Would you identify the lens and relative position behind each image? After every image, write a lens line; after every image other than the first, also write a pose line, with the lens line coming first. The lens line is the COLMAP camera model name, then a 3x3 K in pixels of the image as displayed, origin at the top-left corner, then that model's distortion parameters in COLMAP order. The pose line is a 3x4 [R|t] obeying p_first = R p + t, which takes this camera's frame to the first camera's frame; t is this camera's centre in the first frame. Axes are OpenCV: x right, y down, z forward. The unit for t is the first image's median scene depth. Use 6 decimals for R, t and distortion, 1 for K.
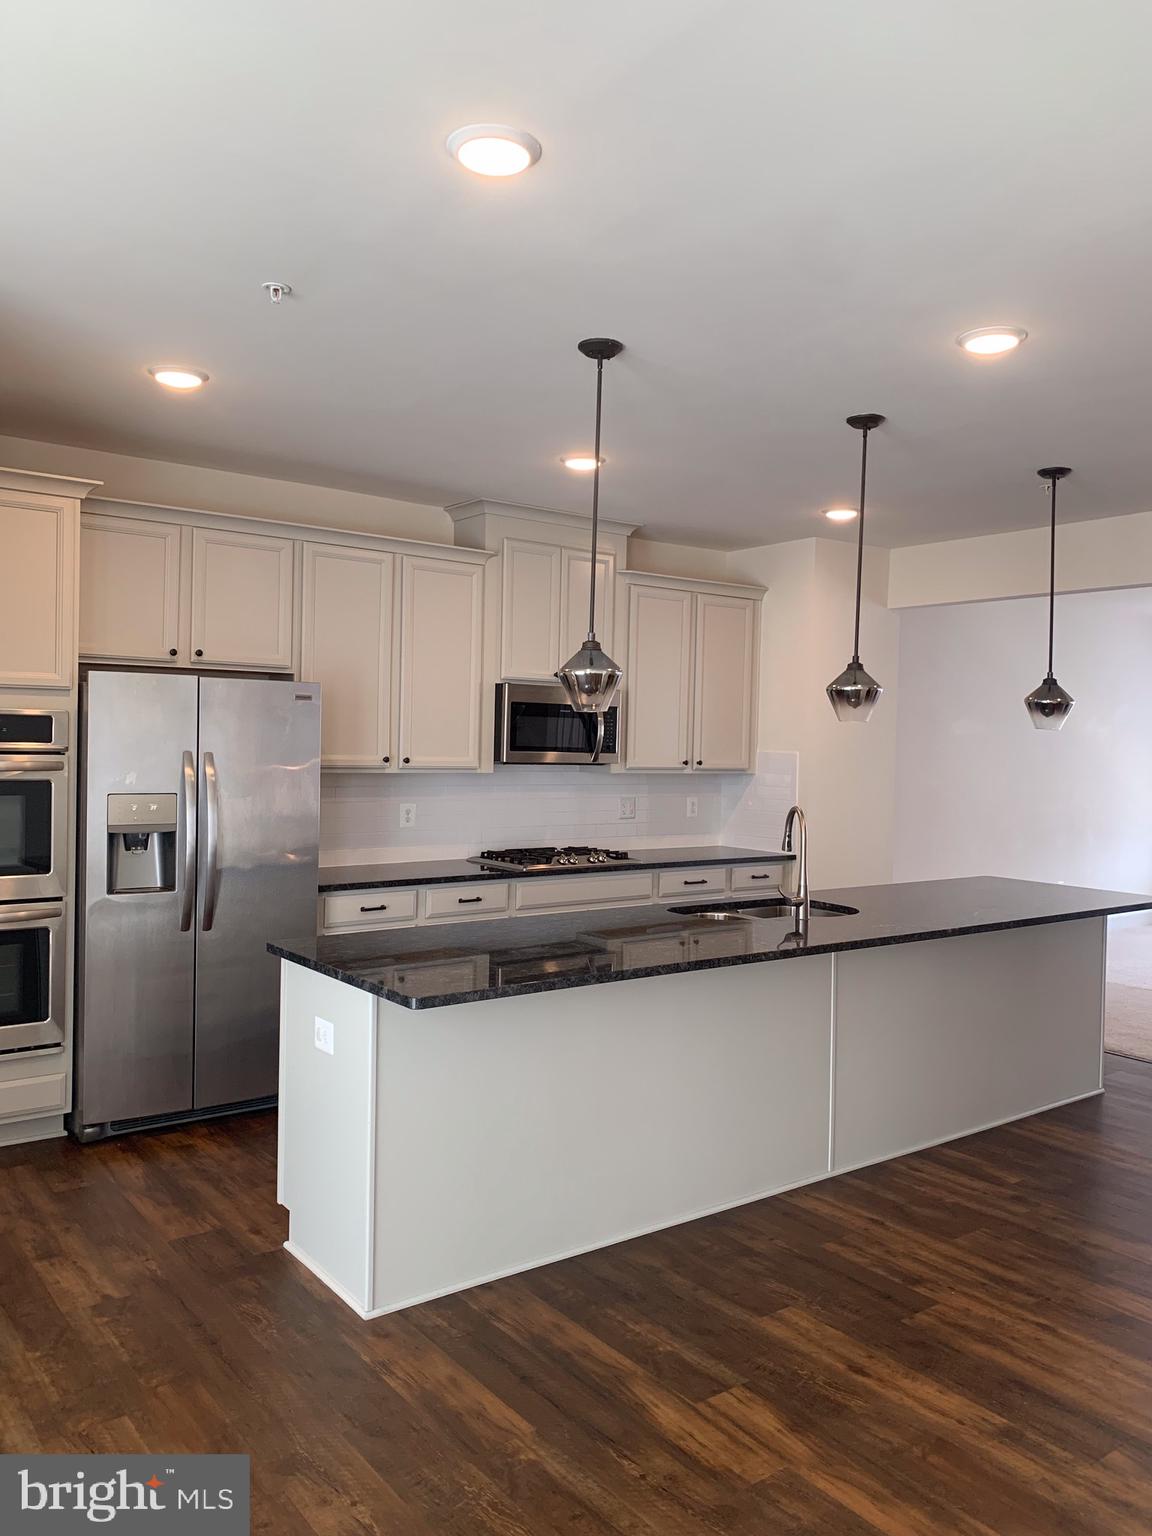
lens RADIAL K [[1184.0, 0, 576.0], [0, 1184.0, 768.0], [0, 0, 1]] dist [0.026789, -0.012569]
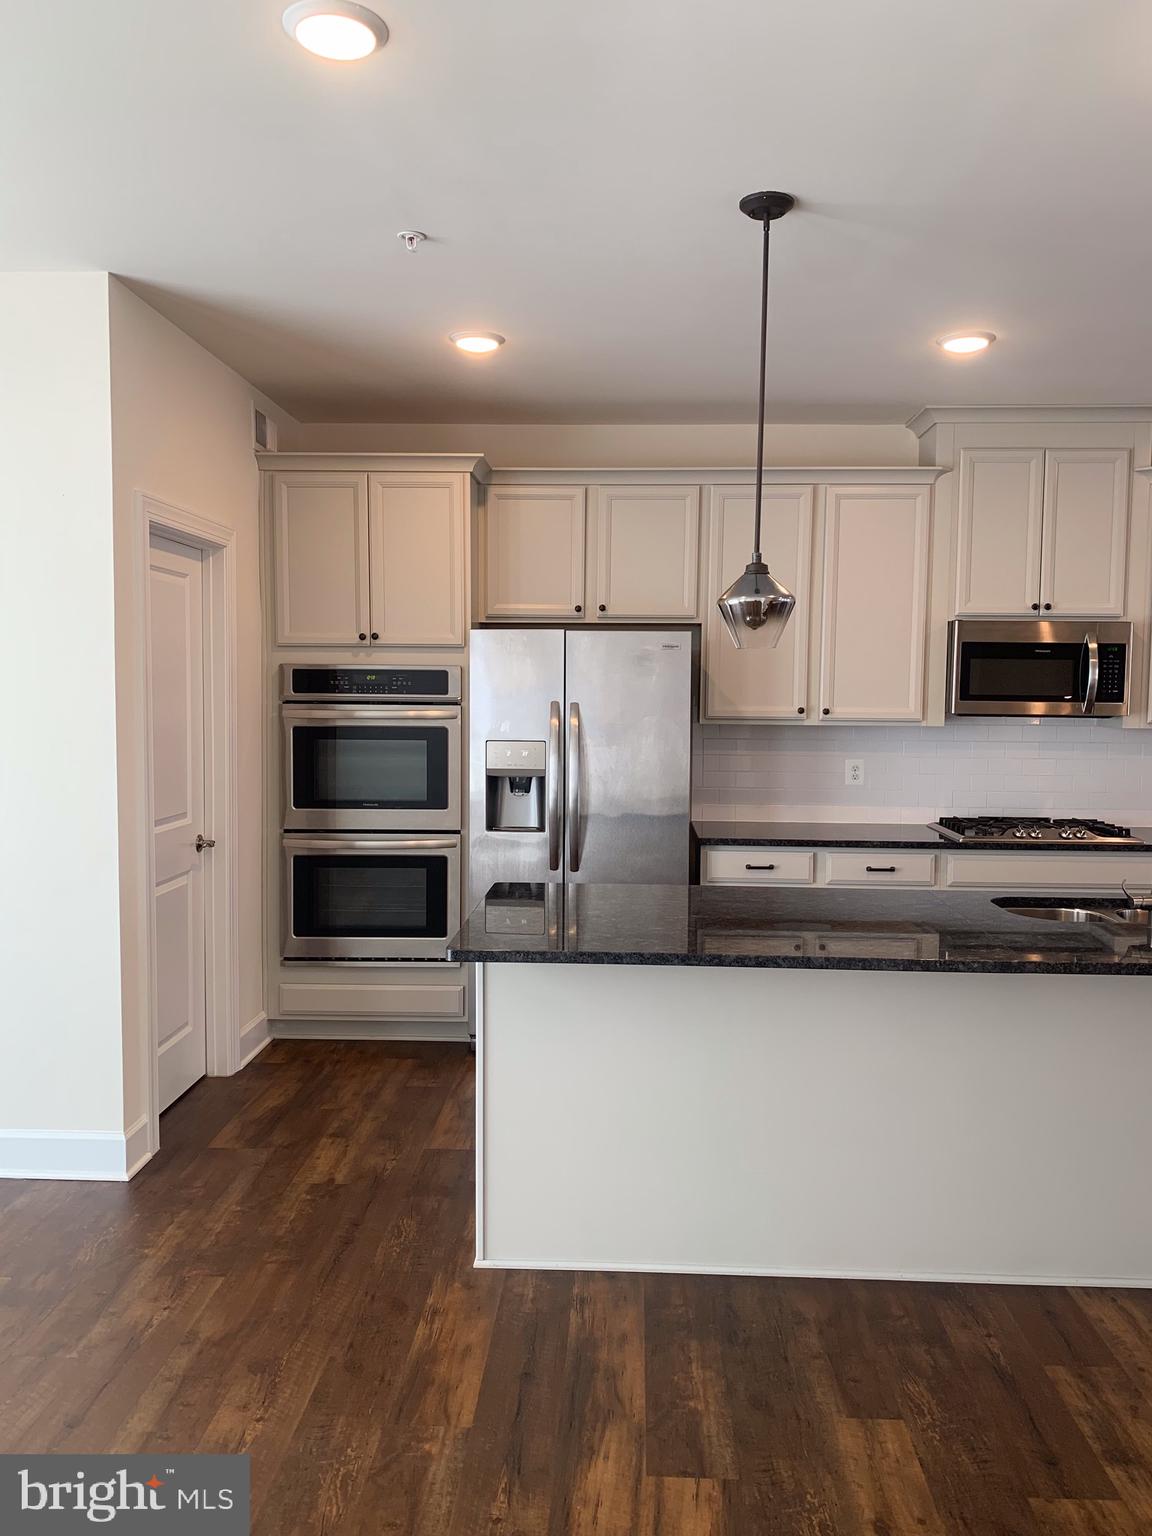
lens RADIAL K [[1170.3, 0, 582.4], [0, 1170.3, 777.1], [0, 0, 1]] dist [0.018990, -0.006393]
pose [[0.770922, 0.032945, -0.636077, 0.363038], [-0.006002, 0.998993, 0.044468, 0.006358], [0.636901, -0.030463, 0.770344, 0.223952]]
